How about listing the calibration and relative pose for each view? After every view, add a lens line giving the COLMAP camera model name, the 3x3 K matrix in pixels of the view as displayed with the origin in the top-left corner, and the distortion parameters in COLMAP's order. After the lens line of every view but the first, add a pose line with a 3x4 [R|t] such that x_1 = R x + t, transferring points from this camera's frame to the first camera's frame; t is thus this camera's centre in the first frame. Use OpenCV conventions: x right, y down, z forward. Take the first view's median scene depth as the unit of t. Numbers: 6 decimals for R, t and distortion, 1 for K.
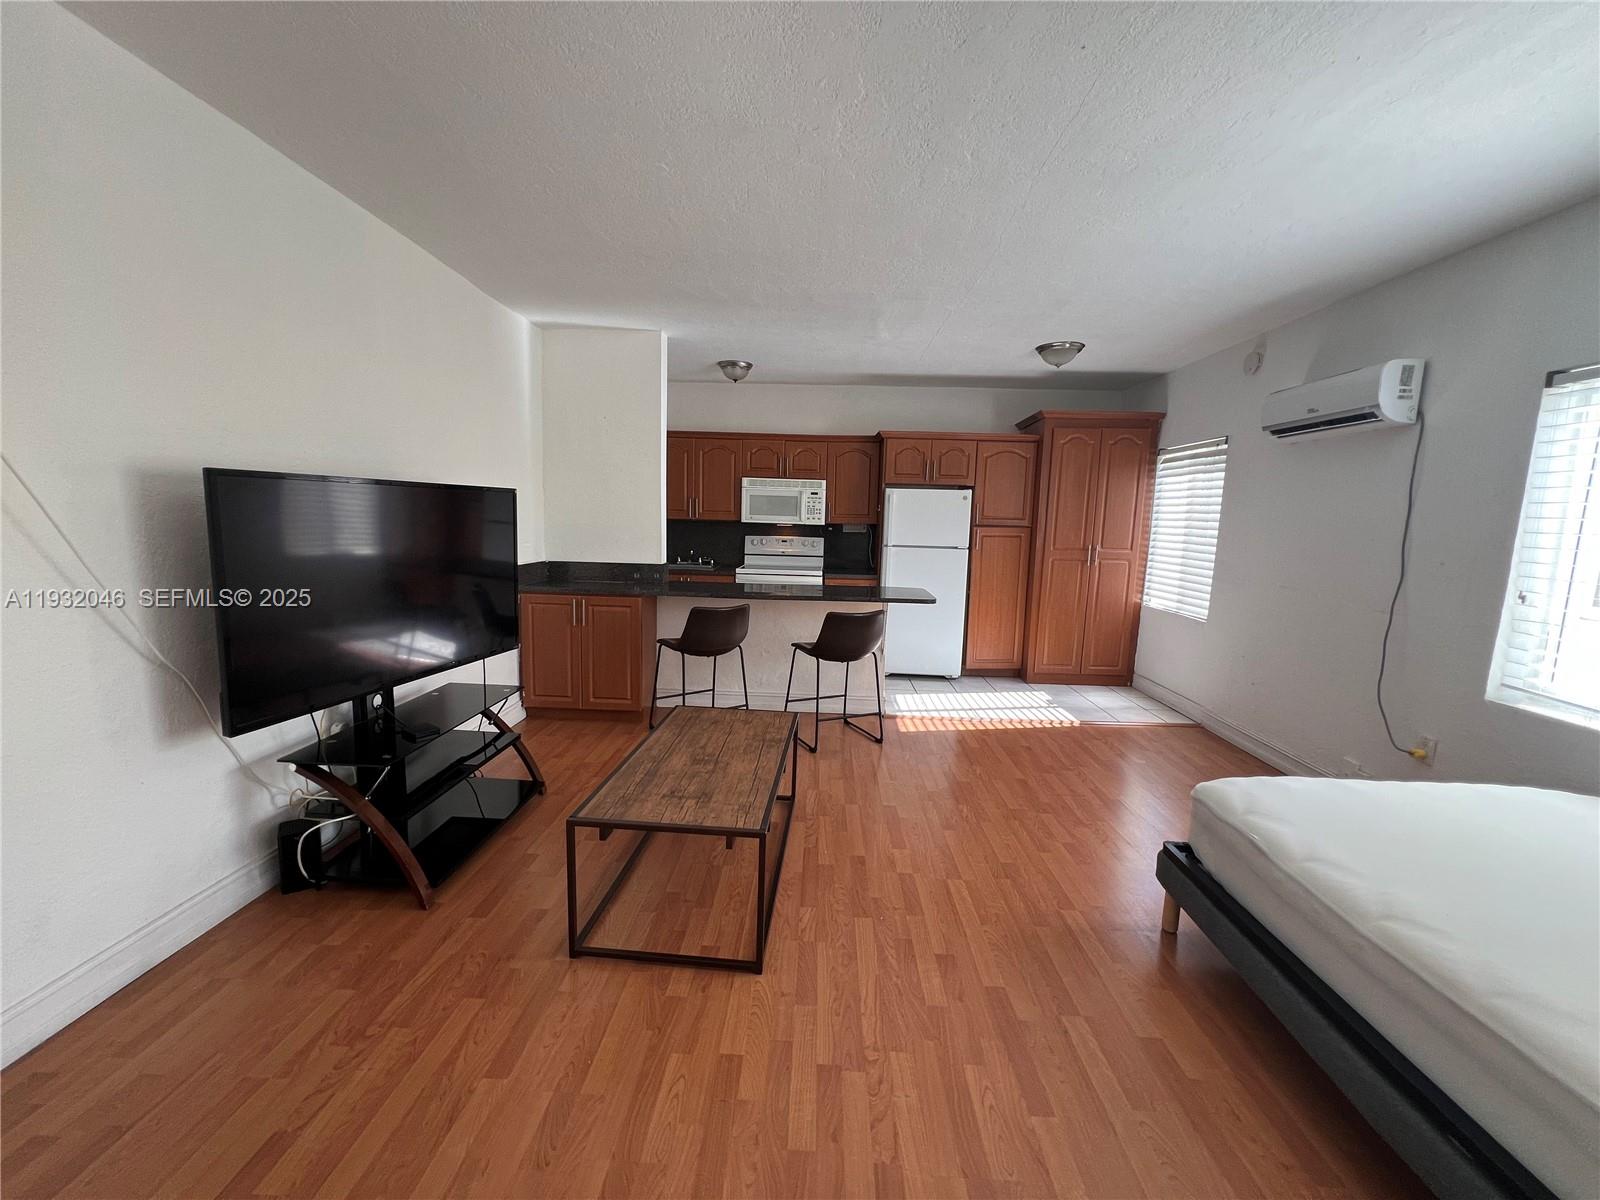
lens RADIAL K [[638.1, 0, 800.7], [0, 638.1, 600.8], [0, 0, 1]] dist [-0.000856, 0.000549]
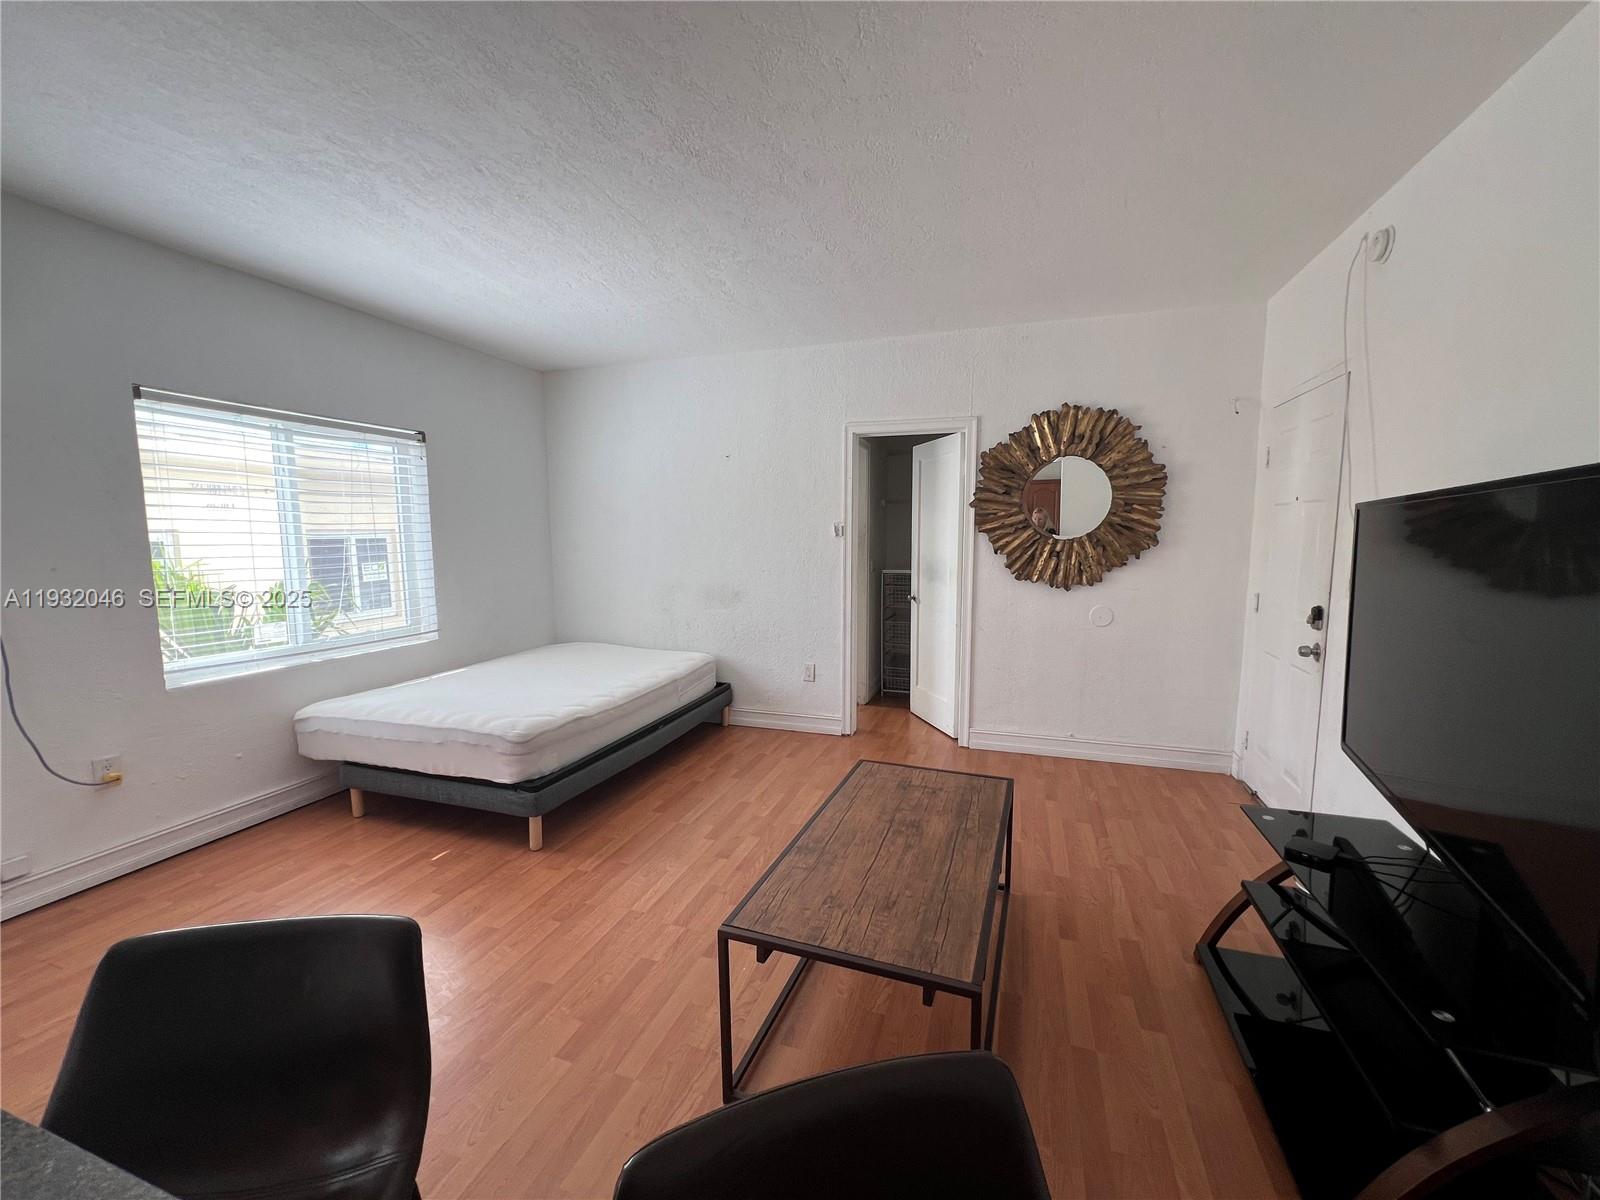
lens RADIAL K [[638.1, 0, 799.1], [0, 638.1, 604.0], [0, 0, 1]] dist [-0.000856, 0.000549]
pose [[-0.956151, -0.055658, 0.287535, -0.117971], [0.015317, 0.970929, 0.238877, -0.114517], [-0.292472, 0.232807, -0.927503, 0.854022]]
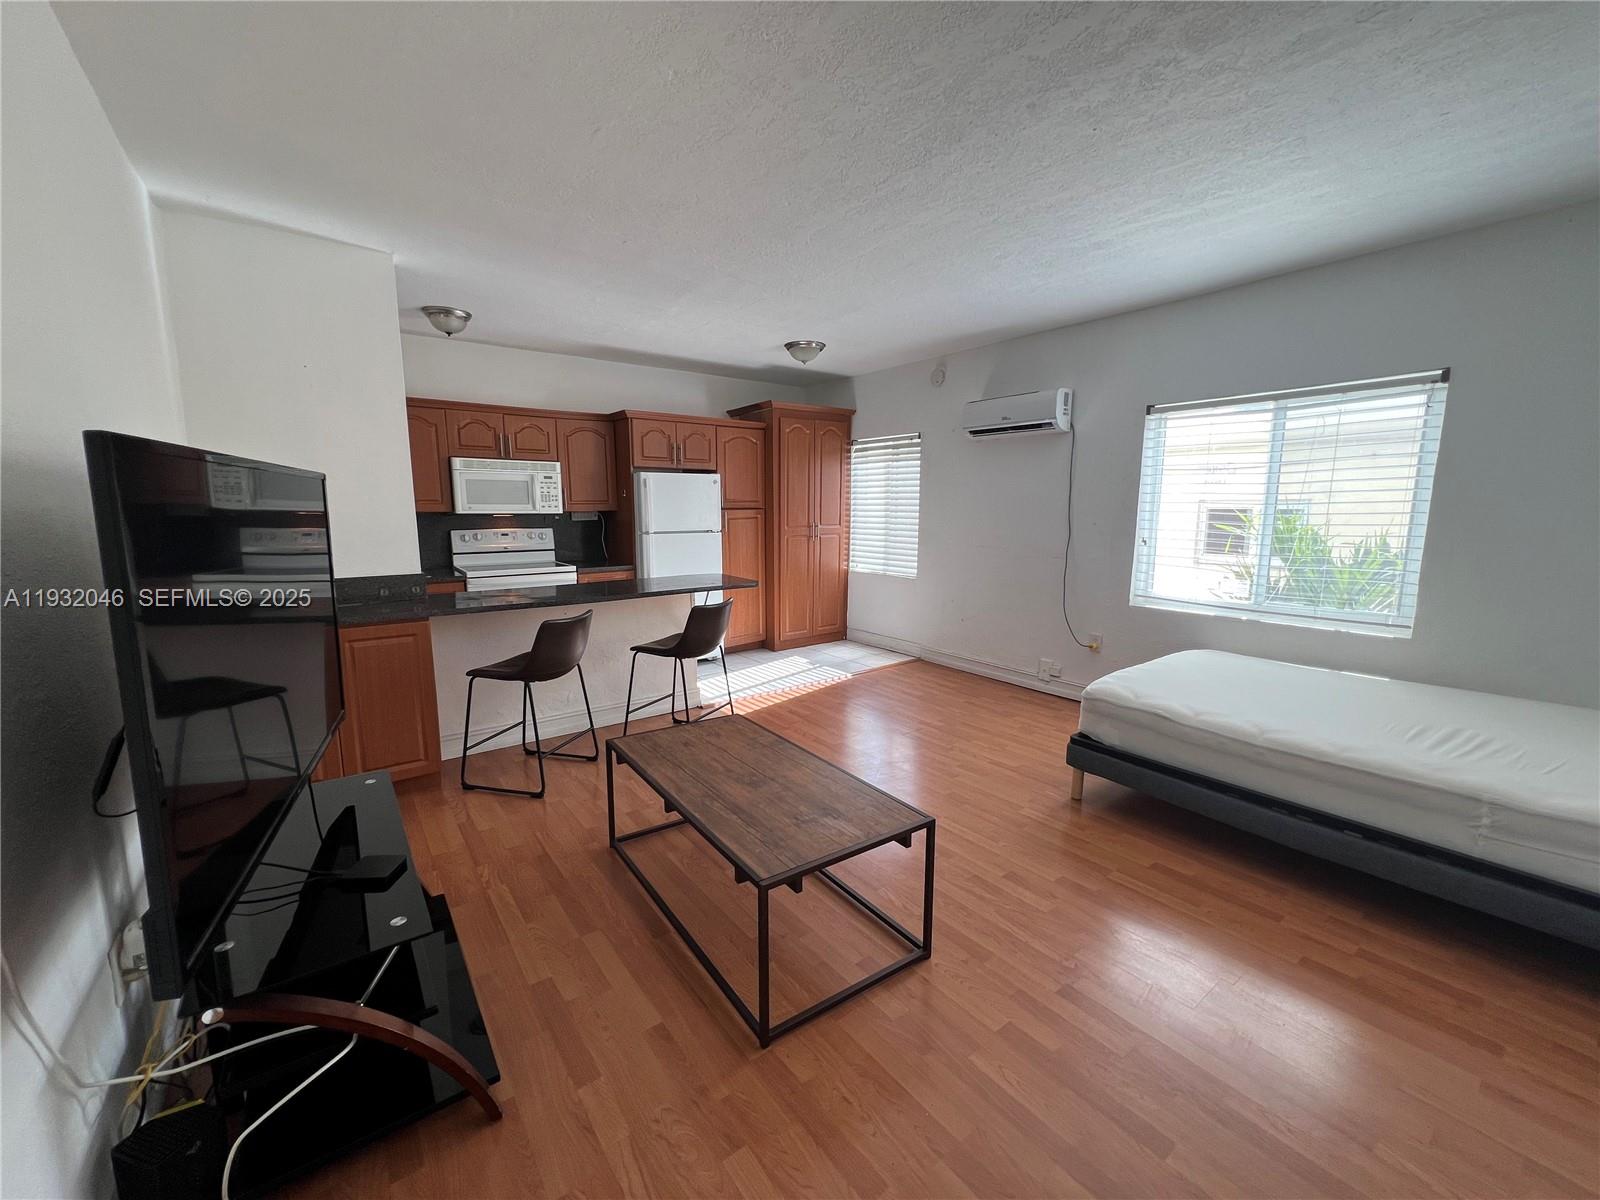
lens RADIAL K [[638.1, 0, 799.3], [0, 638.1, 599.6], [0, 0, 1]] dist [-0.000856, 0.000549]
pose [[0.778505, -0.119281, 0.616200, -0.304479], [0.103386, 0.992735, 0.061550, -0.024553], [-0.619065, 0.015789, 0.785181, 0.126347]]
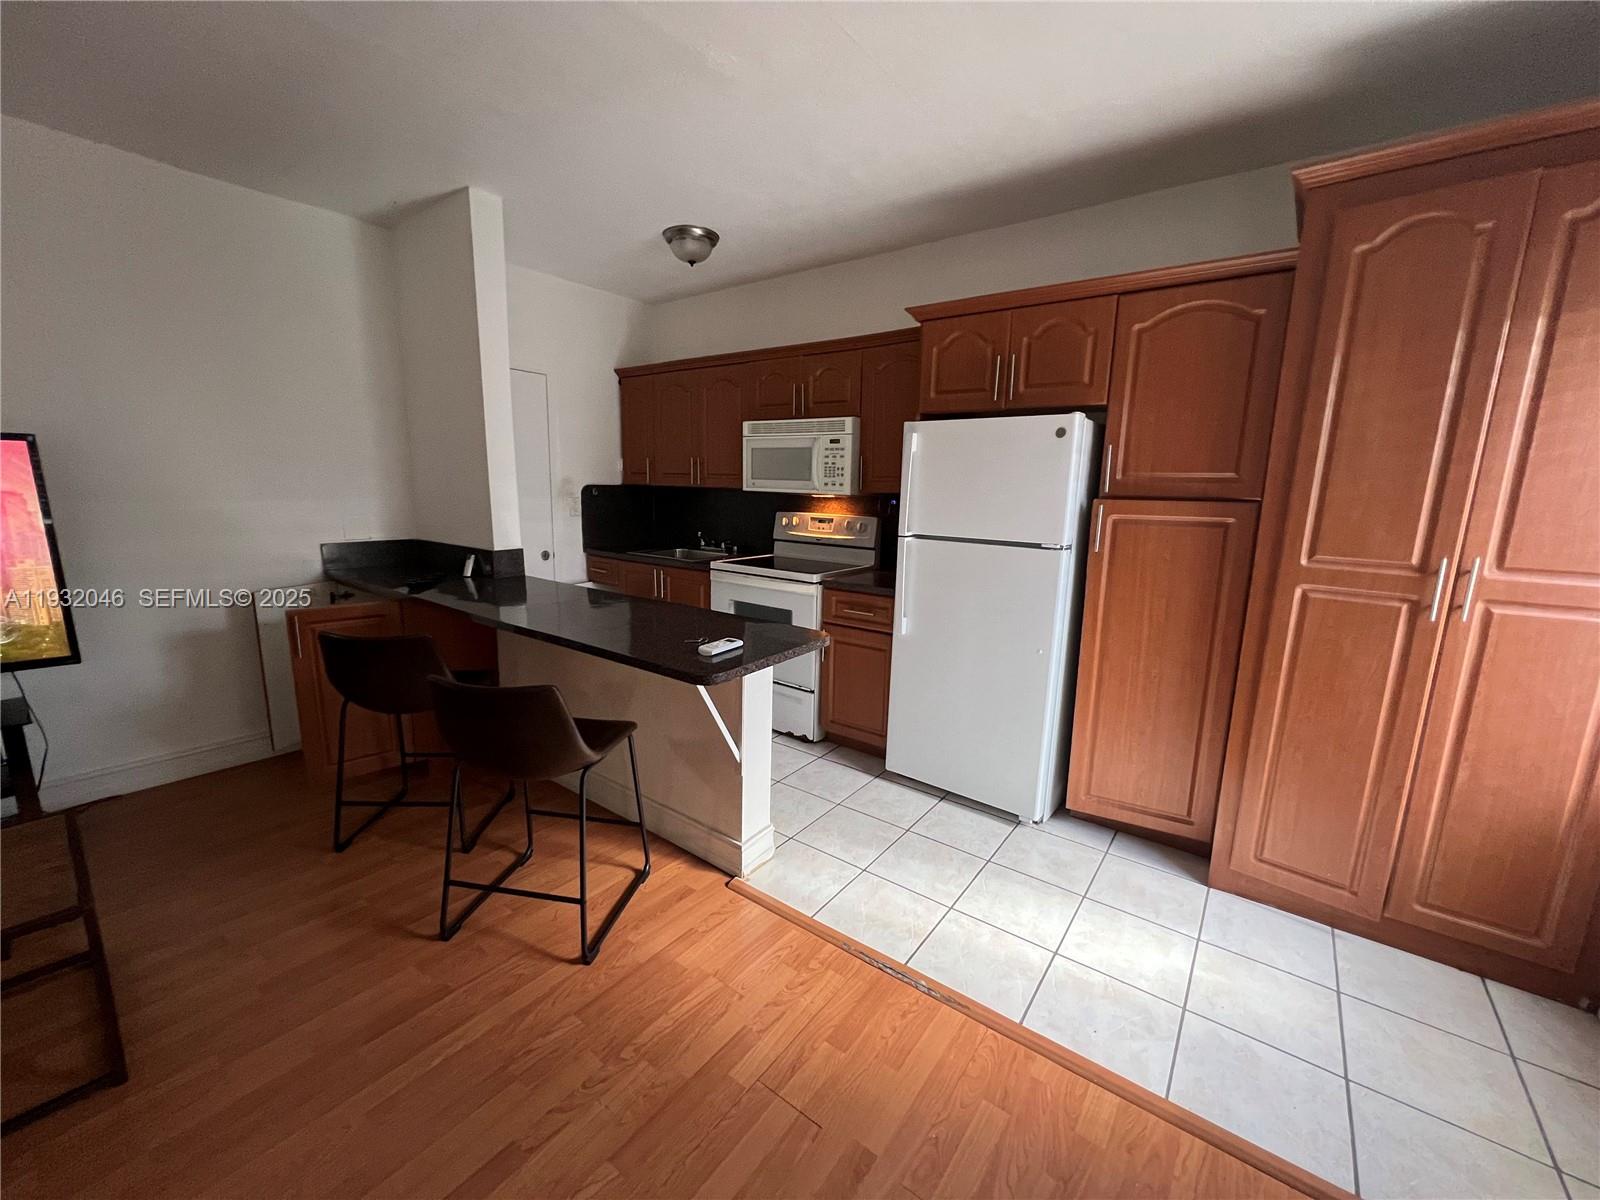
lens RADIAL K [[638.1, 0, 803.0], [0, 638.1, 604.6], [0, 0, 1]] dist [-0.000856, 0.000549]
pose [[0.819235, 0.097602, -0.565091, 0.391177], [-0.071301, 0.995100, 0.068504, -0.065439], [0.569008, -0.015829, 0.822180, 0.572822]]
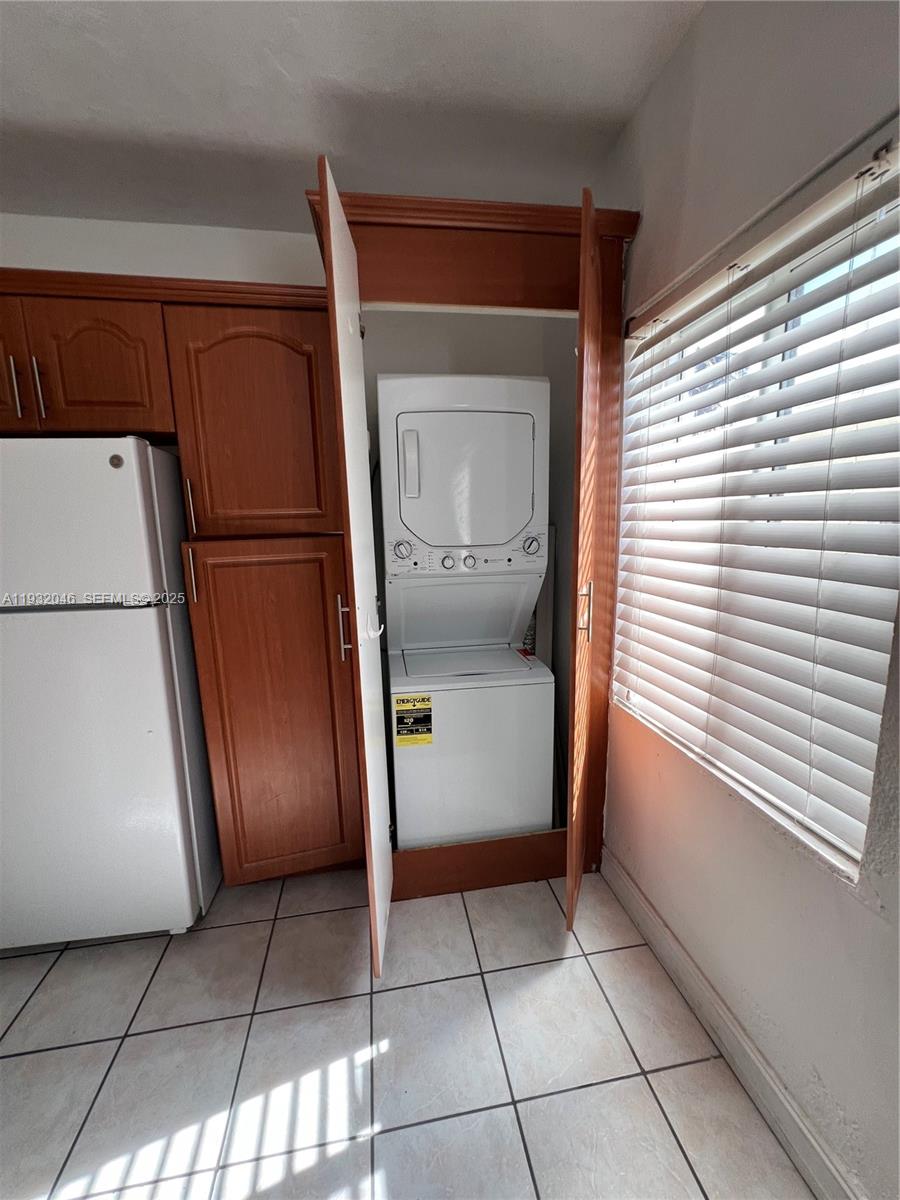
lens RADIAL K [[478.6, 0, 447.5], [0, 478.6, 602.1], [0, 0, 1]] dist [-0.000856, 0.000549]
pose [[0.979919, -0.080112, 0.182595, 0.399742], [0.073400, 0.996365, 0.043233, -0.088935], [-0.185395, -0.028962, 0.982237, 0.754440]]
